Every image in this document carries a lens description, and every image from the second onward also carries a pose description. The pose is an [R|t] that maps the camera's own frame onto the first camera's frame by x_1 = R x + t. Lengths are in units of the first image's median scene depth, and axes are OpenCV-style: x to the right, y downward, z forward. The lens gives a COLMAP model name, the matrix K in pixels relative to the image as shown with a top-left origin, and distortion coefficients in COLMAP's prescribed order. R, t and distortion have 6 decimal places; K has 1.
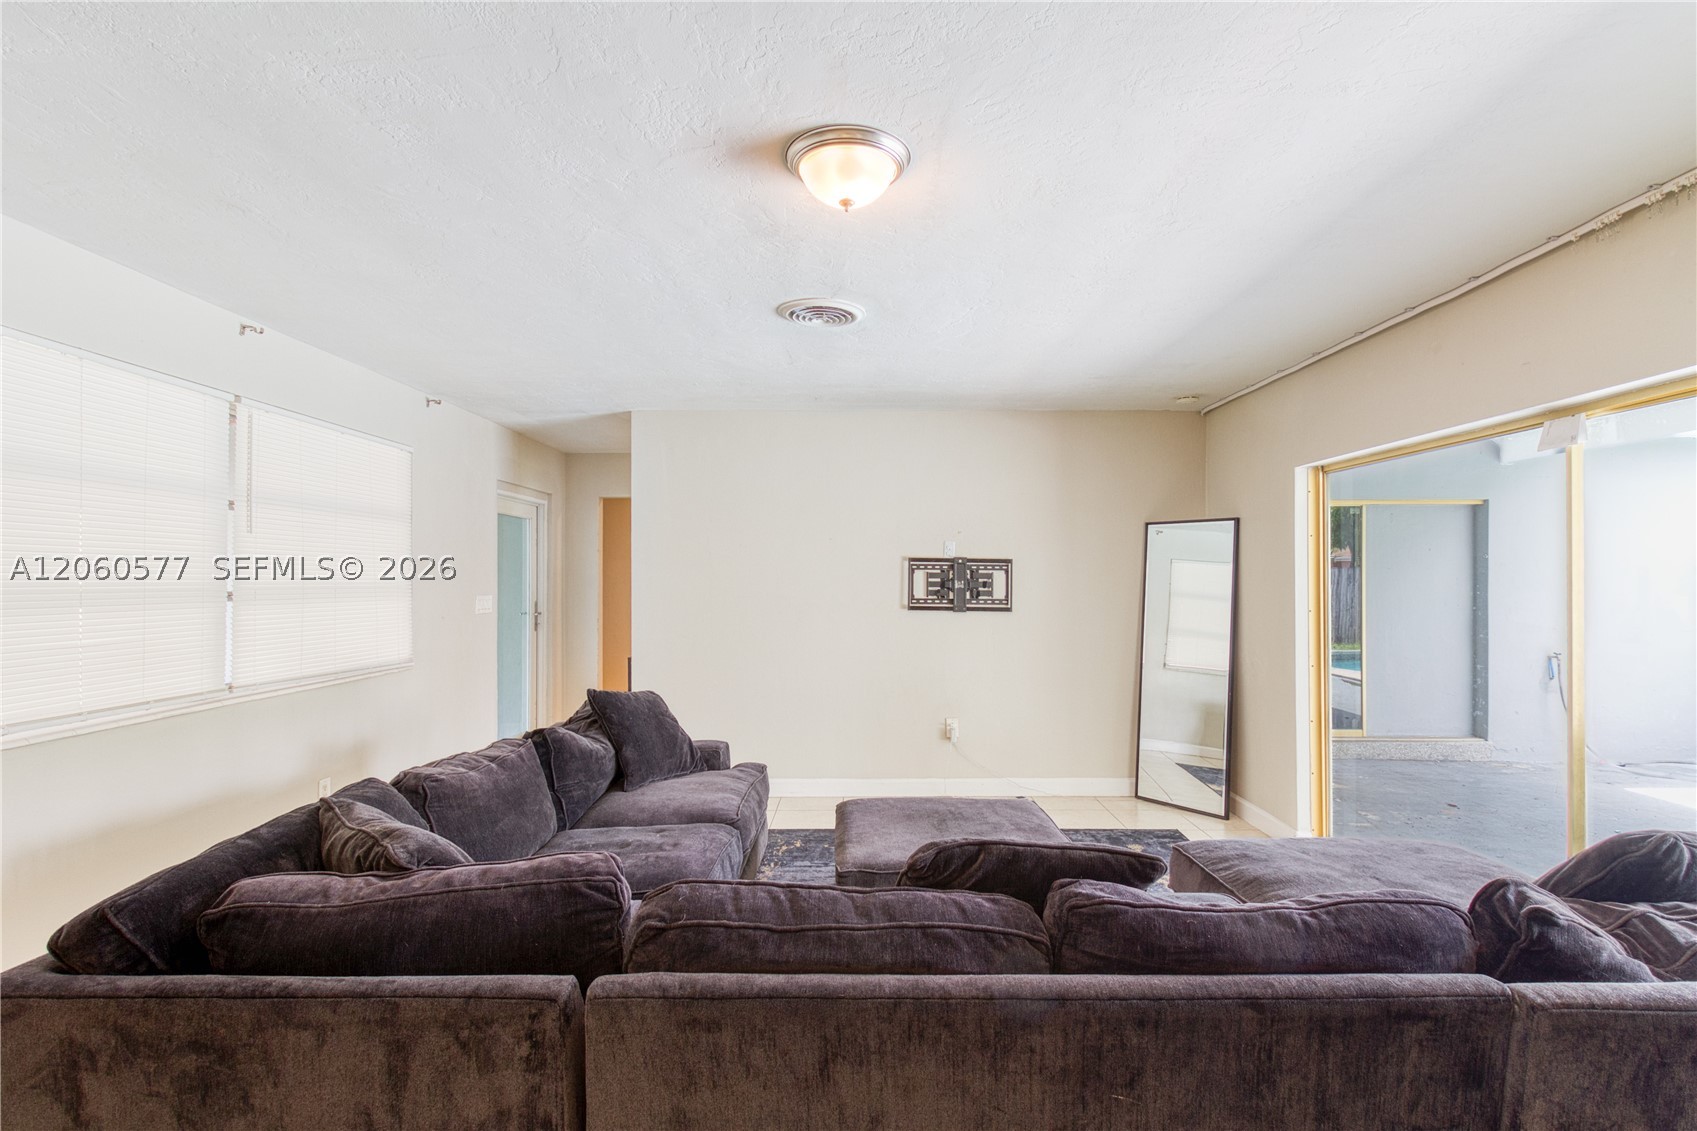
lens RADIAL K [[824.8, 0, 872.6], [0, 824.8, 590.6], [0, 0, 1]] dist [0.037240, -0.031673]
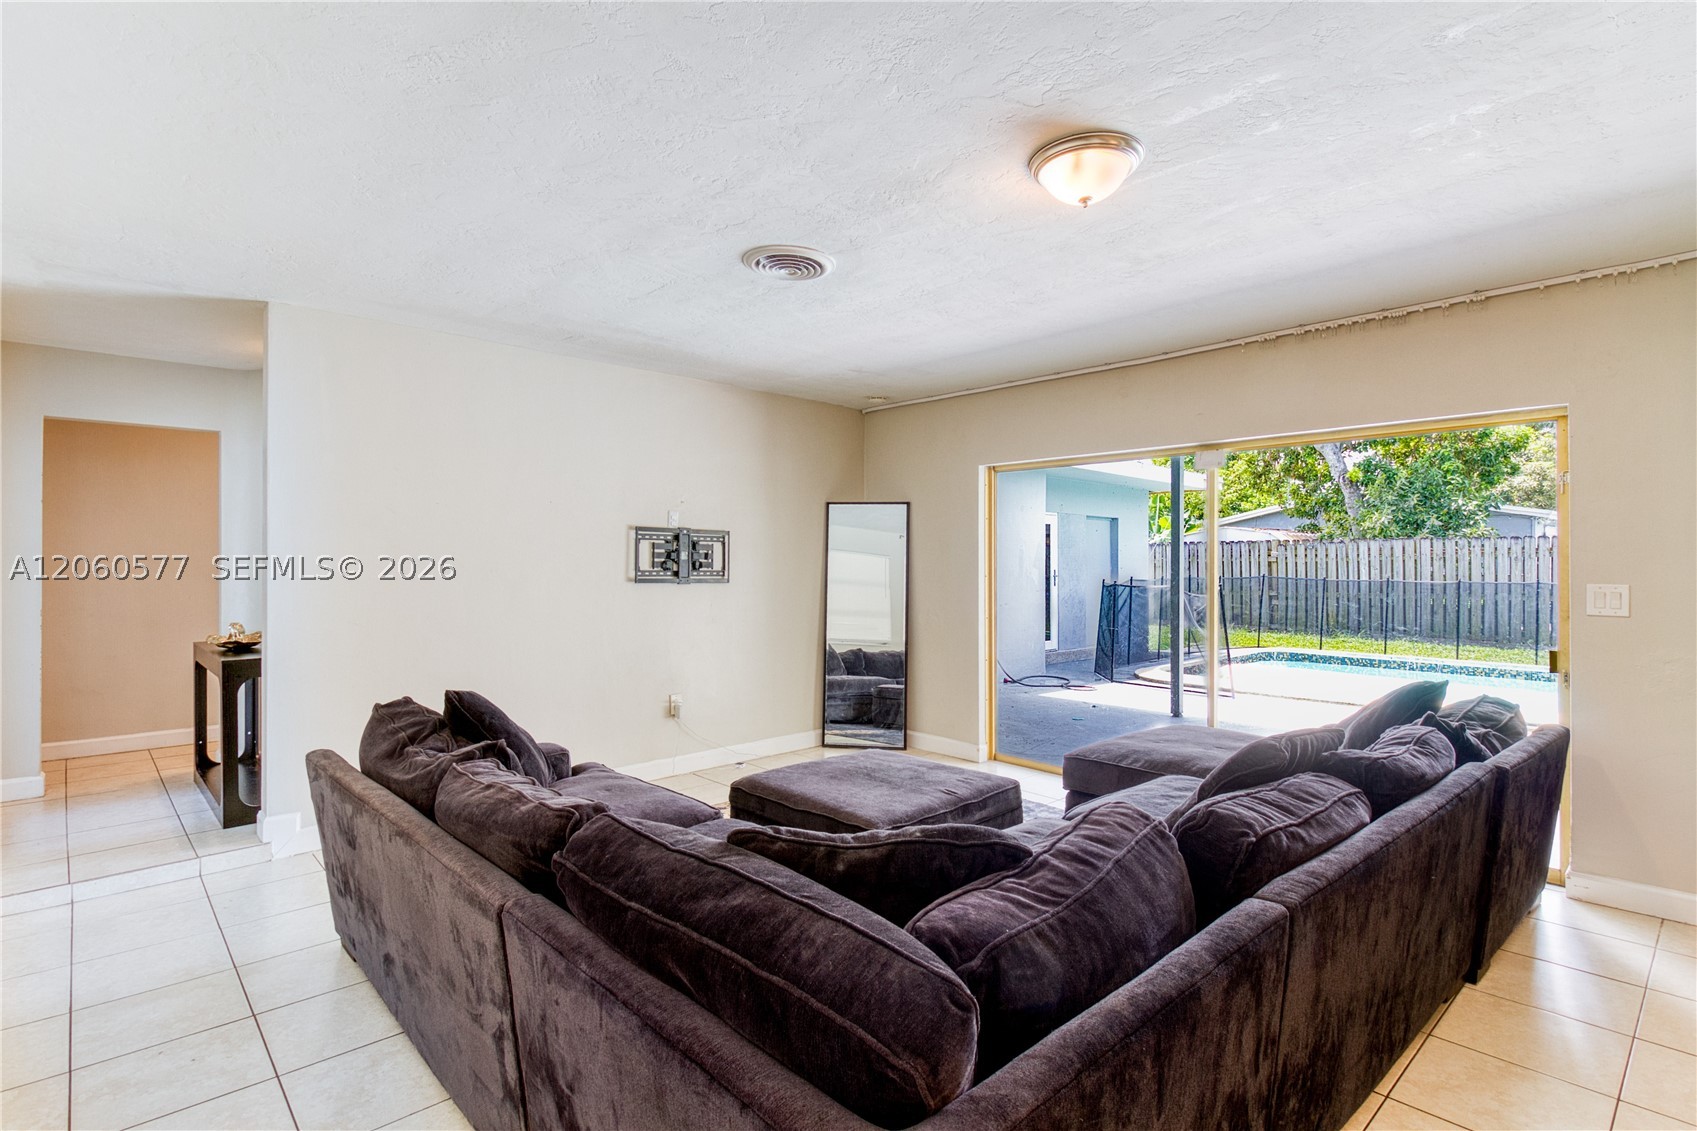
lens RADIAL K [[810.7, 0, 857.4], [0, 810.7, 573.1], [0, 0, 1]] dist [0.000548, -0.000561]
pose [[0.732355, -0.007878, 0.680878, -0.394880], [0.007480, 0.999966, 0.003524, 0.011201], [-0.680882, 0.002512, 0.732388, 0.161014]]
